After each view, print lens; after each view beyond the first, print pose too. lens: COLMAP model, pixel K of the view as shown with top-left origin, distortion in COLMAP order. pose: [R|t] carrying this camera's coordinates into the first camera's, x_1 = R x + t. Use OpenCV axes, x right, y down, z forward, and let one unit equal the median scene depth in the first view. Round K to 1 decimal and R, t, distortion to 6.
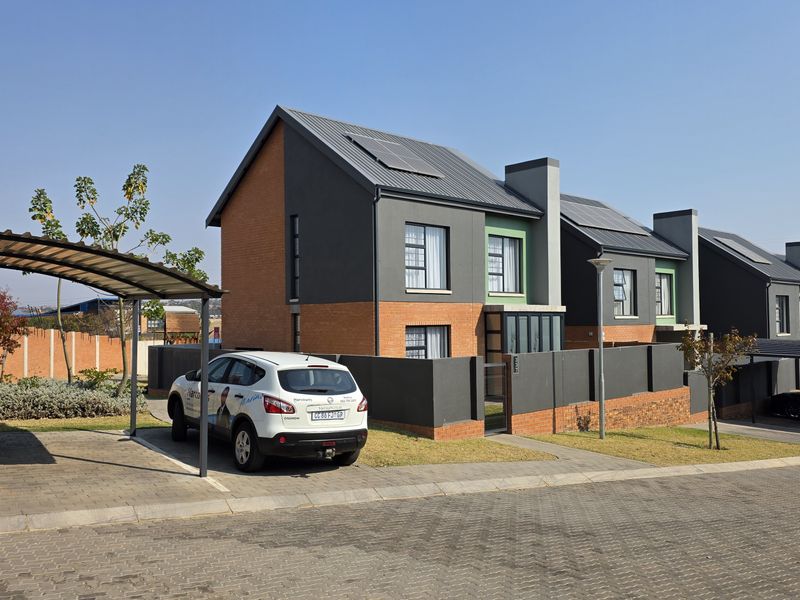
lens RADIAL K [[709.3, 0, 337.5], [0, 709.3, 305.2], [0, 0, 1]] dist [0.008125, -0.000035]
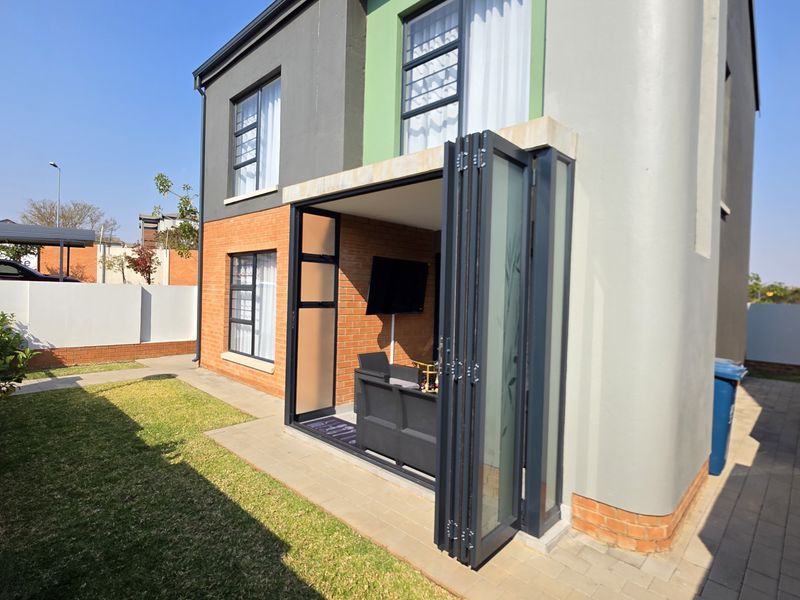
lens RADIAL K [[422.7, 0, 377.6], [0, 422.7, 289.6], [0, 0, 1]] dist [-0.004479, -0.000901]
pose [[0.090857, 0.014739, -0.995755, 0.490429], [-0.004473, 0.999886, 0.014392, 0.054822], [0.995854, 0.003147, 0.090913, 1.057502]]
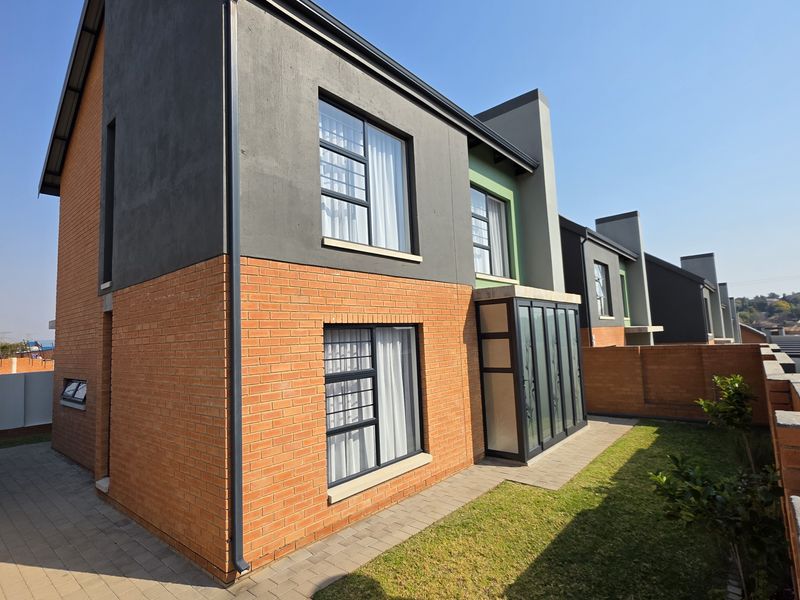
lens RADIAL K [[424.7, 0, 400.0], [0, 424.7, 300.0], [0, 0, 1]] dist [-0.001509, -0.000622]
pose [[0.983969, -0.019153, 0.177308, 0.091980], [0.032212, 0.996951, -0.071068, 0.032480], [-0.175406, 0.075640, 0.981586, 0.713287]]
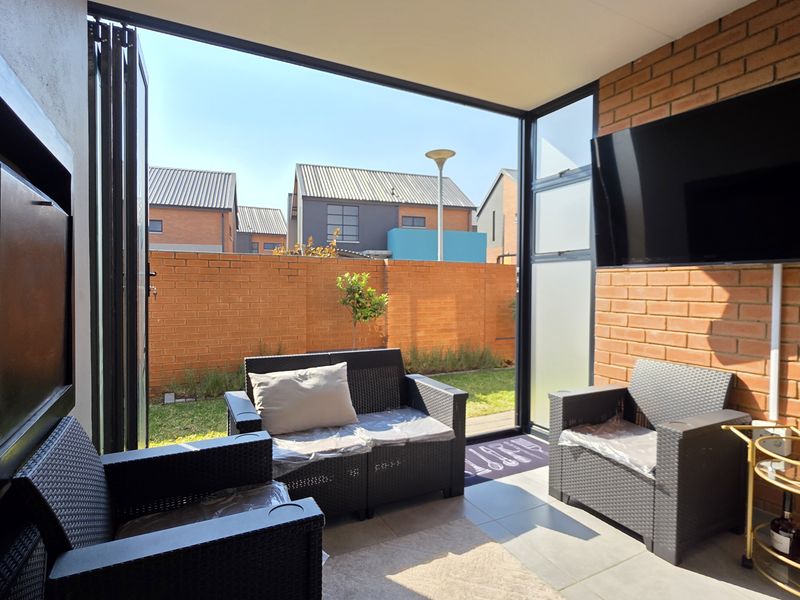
lens RADIAL K [[424.7, 0, 400.0], [0, 424.7, 300.0], [0, 0, 1]] dist [-0.001509, -0.000622]
pose [[-0.976690, -0.000393, 0.214652, 0.255565], [-0.001598, 0.999984, -0.005439, 0.084635], [-0.214647, -0.005655, -0.976675, 1.207952]]
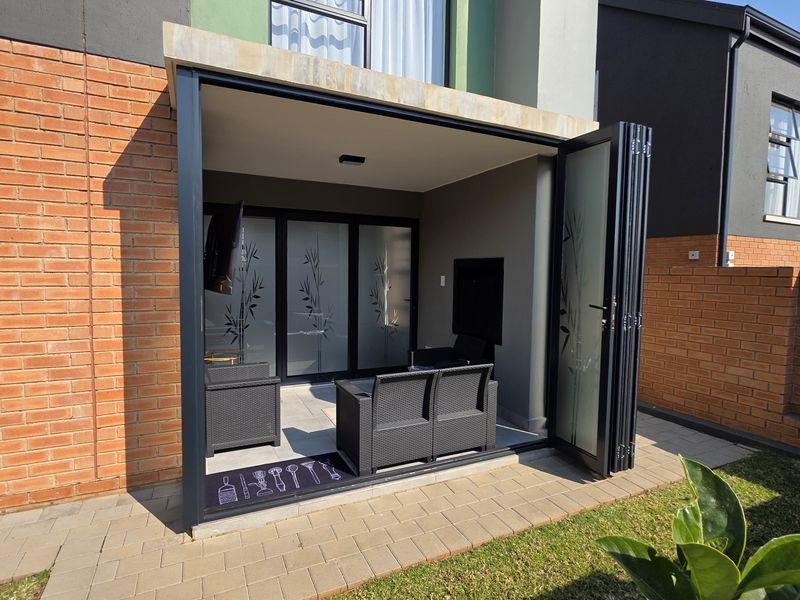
lens RADIAL K [[426.0, 0, 400.0], [0, 426.0, 300.0], [0, 0, 1]] dist [-0.001642, -0.000971]
pose [[0.969847, 0.038413, -0.240668, 0.329208], [-0.016636, 0.995632, 0.091873, 0.059910], [0.243146, -0.085099, 0.966249, 0.929622]]
